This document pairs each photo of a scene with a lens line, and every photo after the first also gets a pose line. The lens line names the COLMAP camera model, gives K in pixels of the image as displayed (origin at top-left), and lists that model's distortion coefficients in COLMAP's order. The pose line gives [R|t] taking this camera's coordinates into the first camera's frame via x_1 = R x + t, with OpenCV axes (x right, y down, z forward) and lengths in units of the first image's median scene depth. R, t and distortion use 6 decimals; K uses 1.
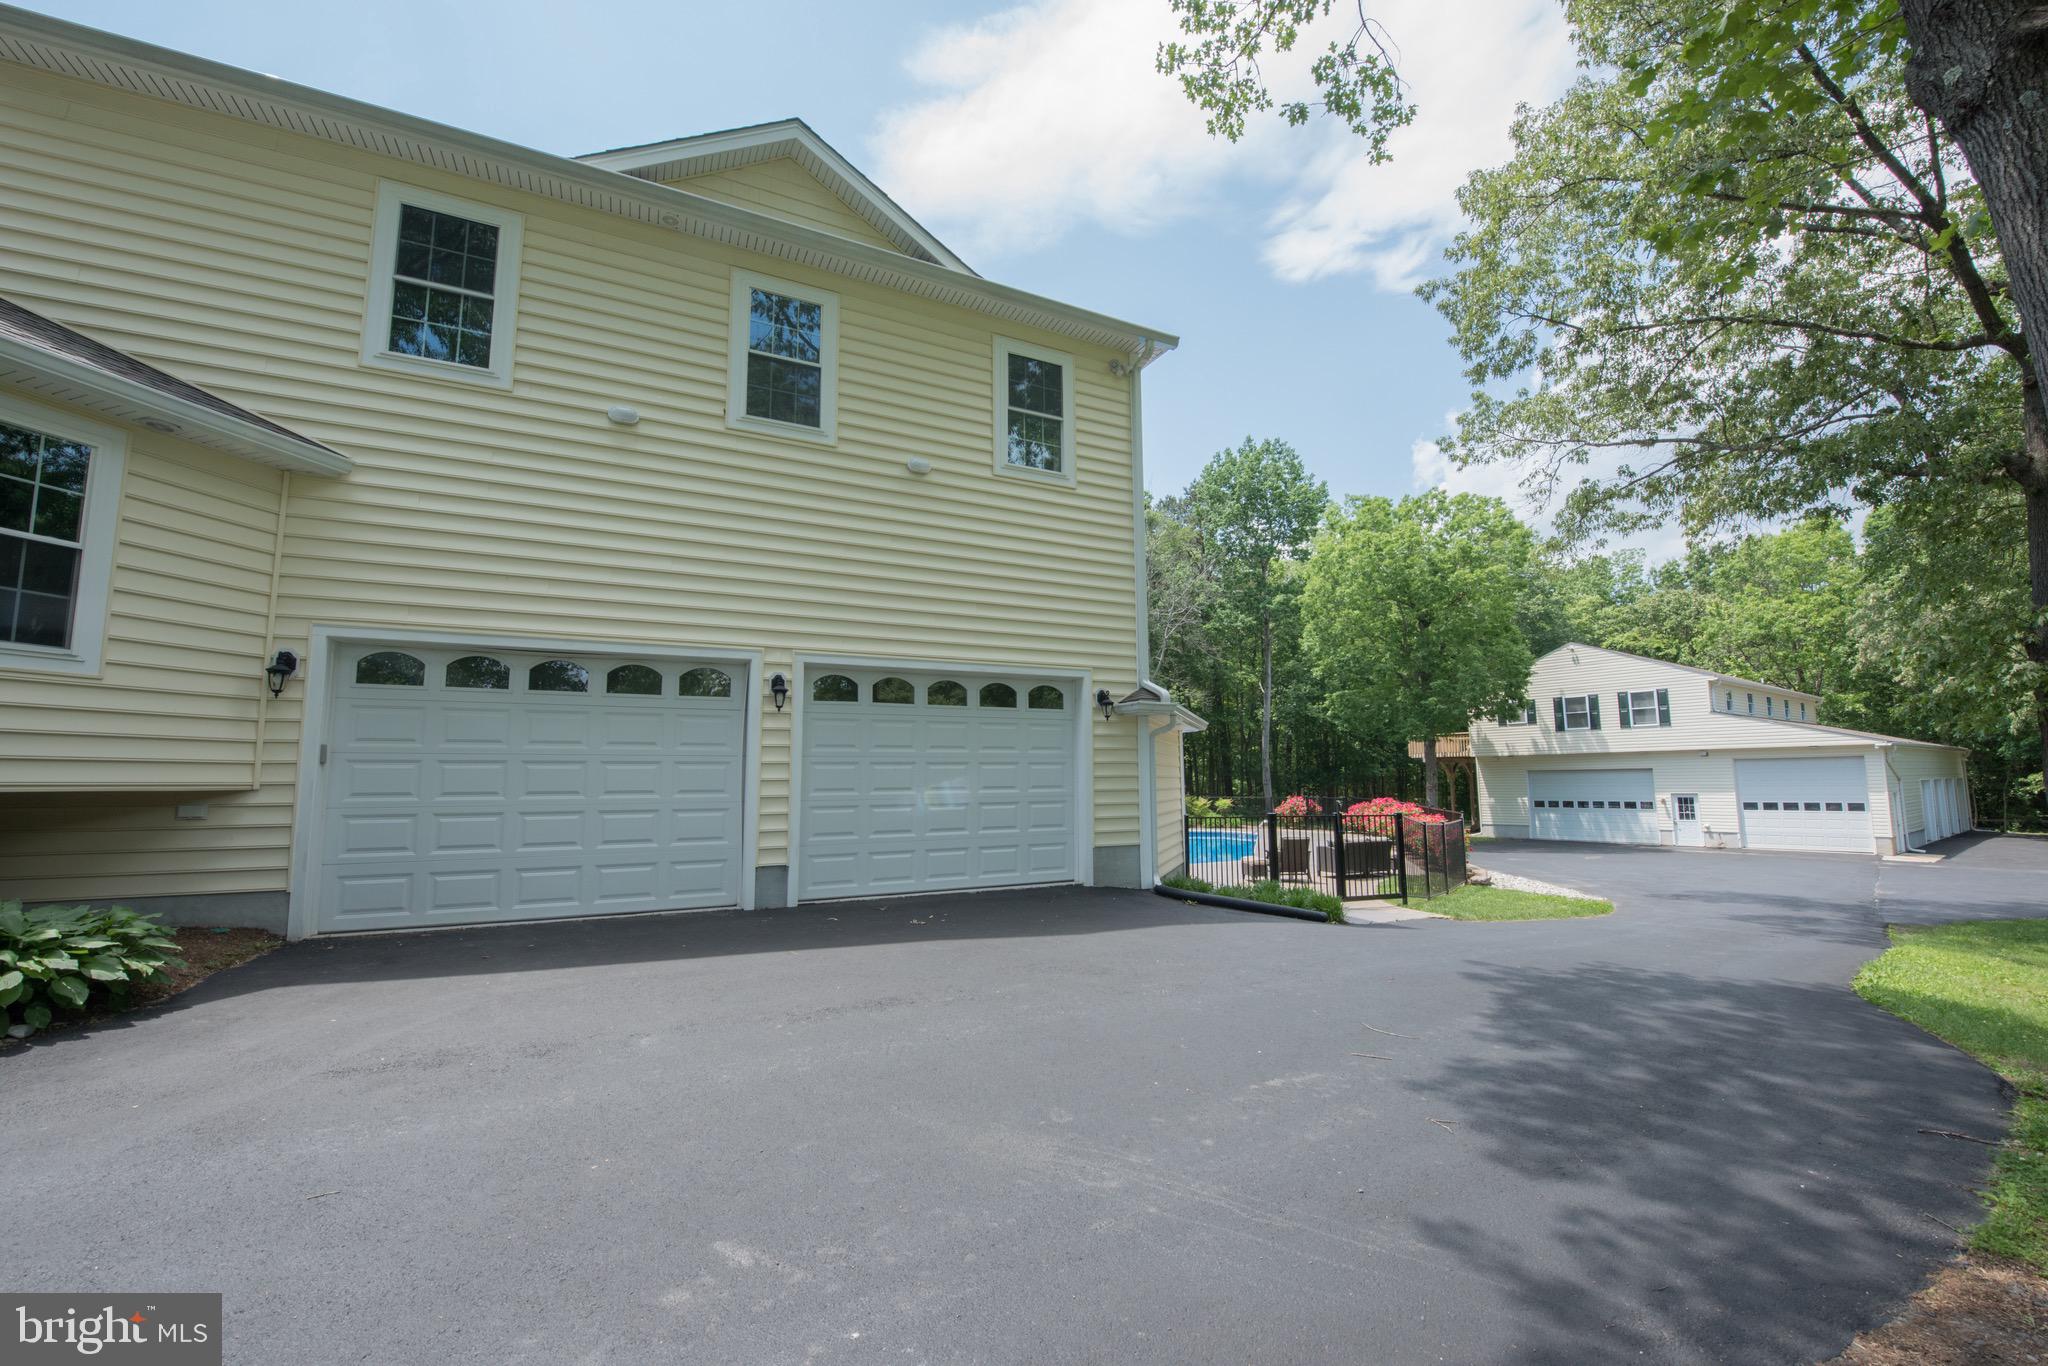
lens RADIAL K [[813.2, 0, 1028.7], [0, 813.2, 686.4], [0, 0, 1]] dist [-0.020105, 0.000121]
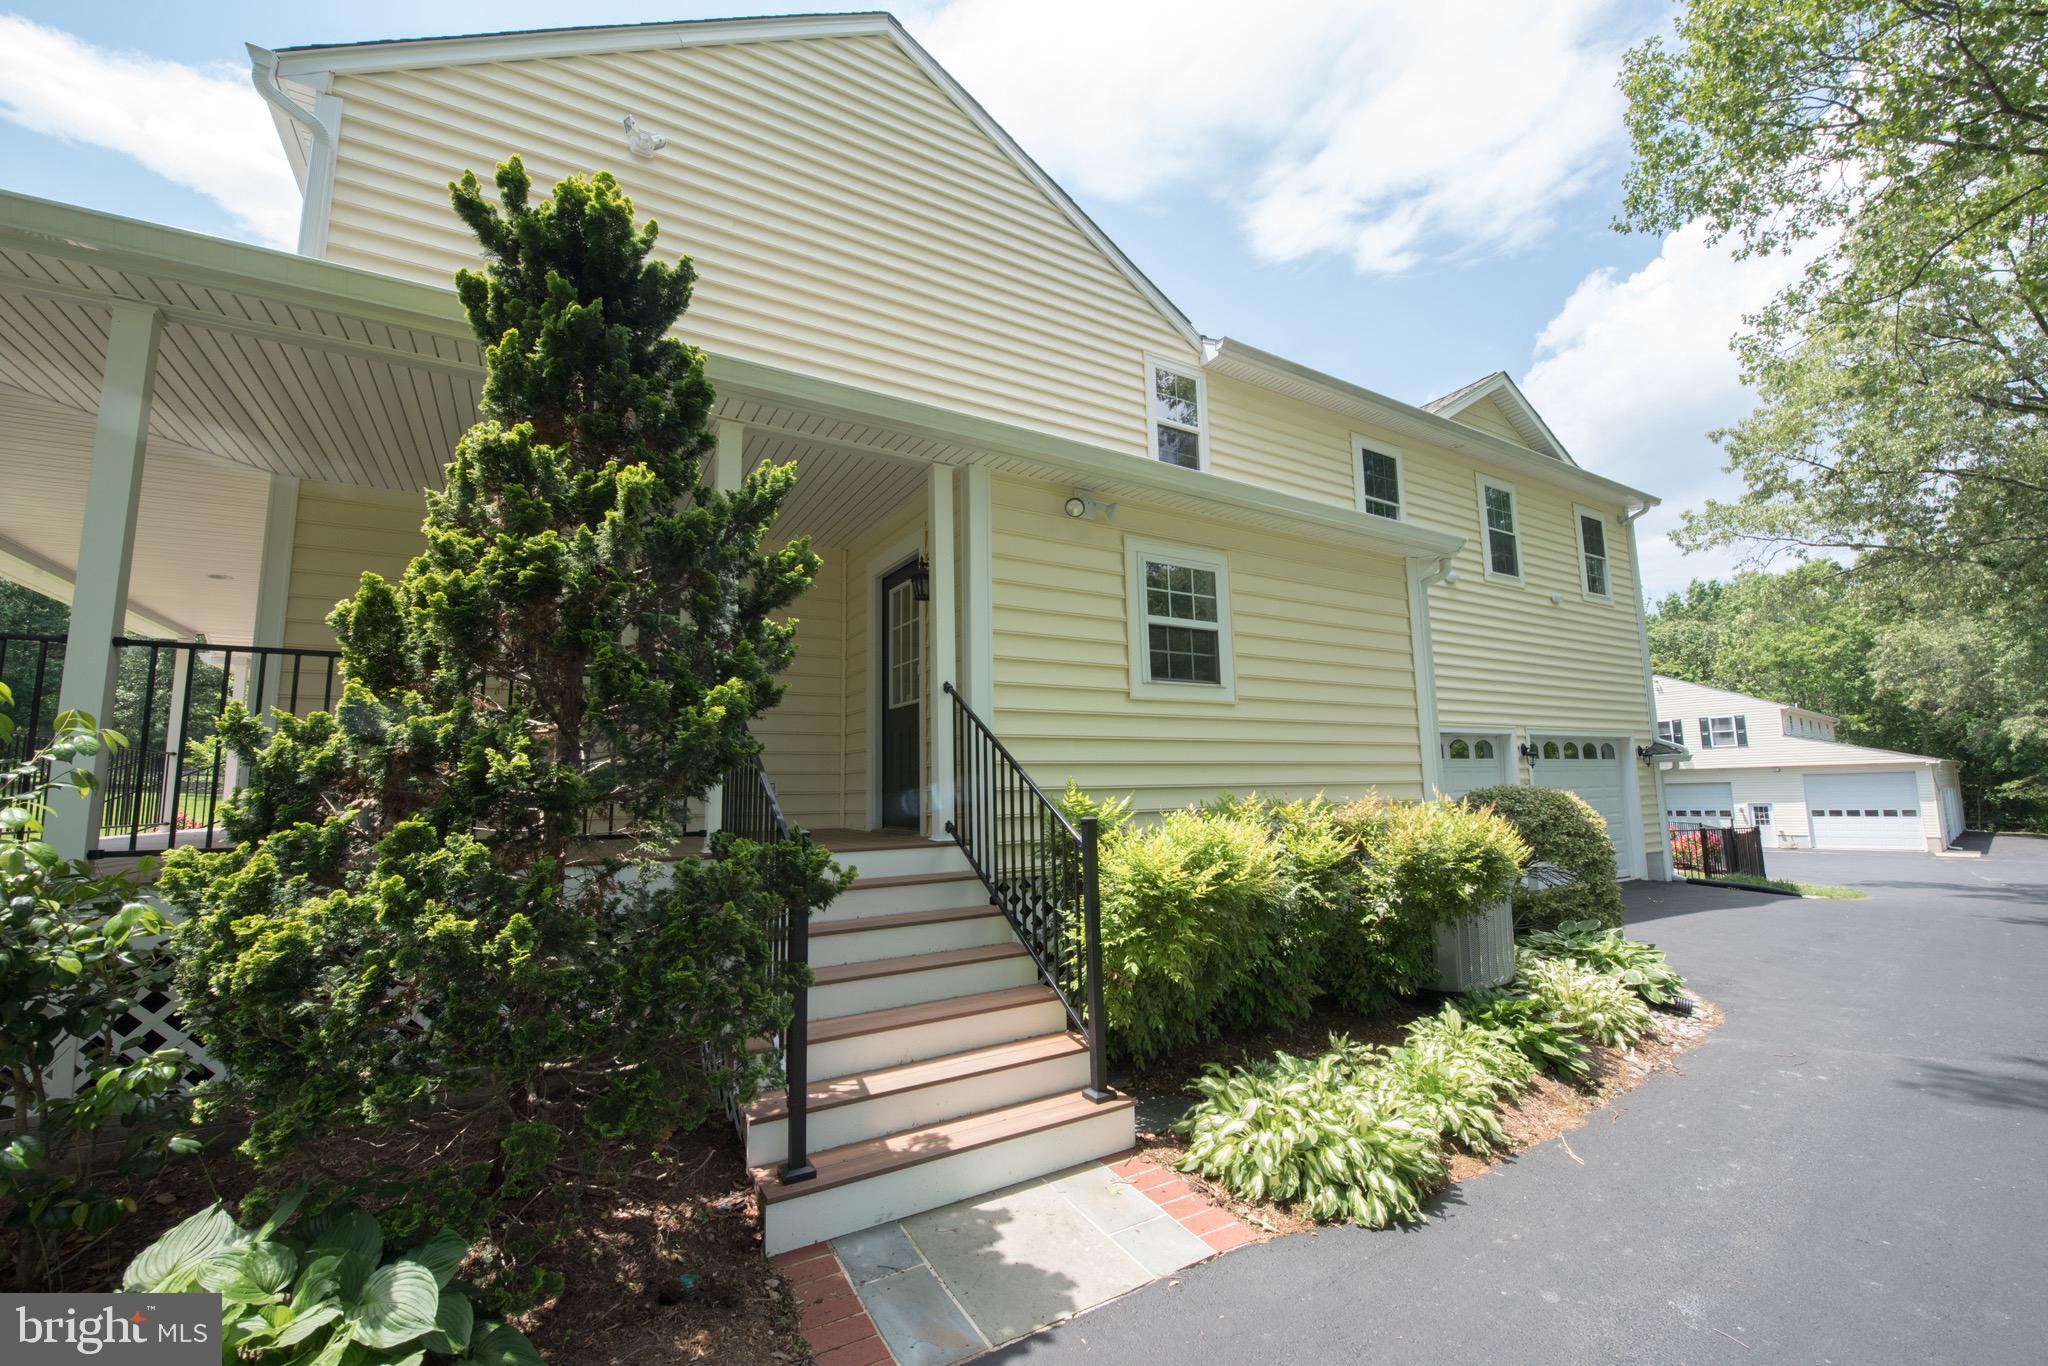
lens RADIAL K [[813.2, 0, 1028.7], [0, 813.2, 686.4], [0, 0, 1]] dist [-0.020105, 0.000121]
pose [[0.997991, -0.004115, 0.063226, -0.350765], [0.005152, 0.999855, -0.016249, -0.026996], [-0.063150, 0.016543, 0.997867, -0.119363]]
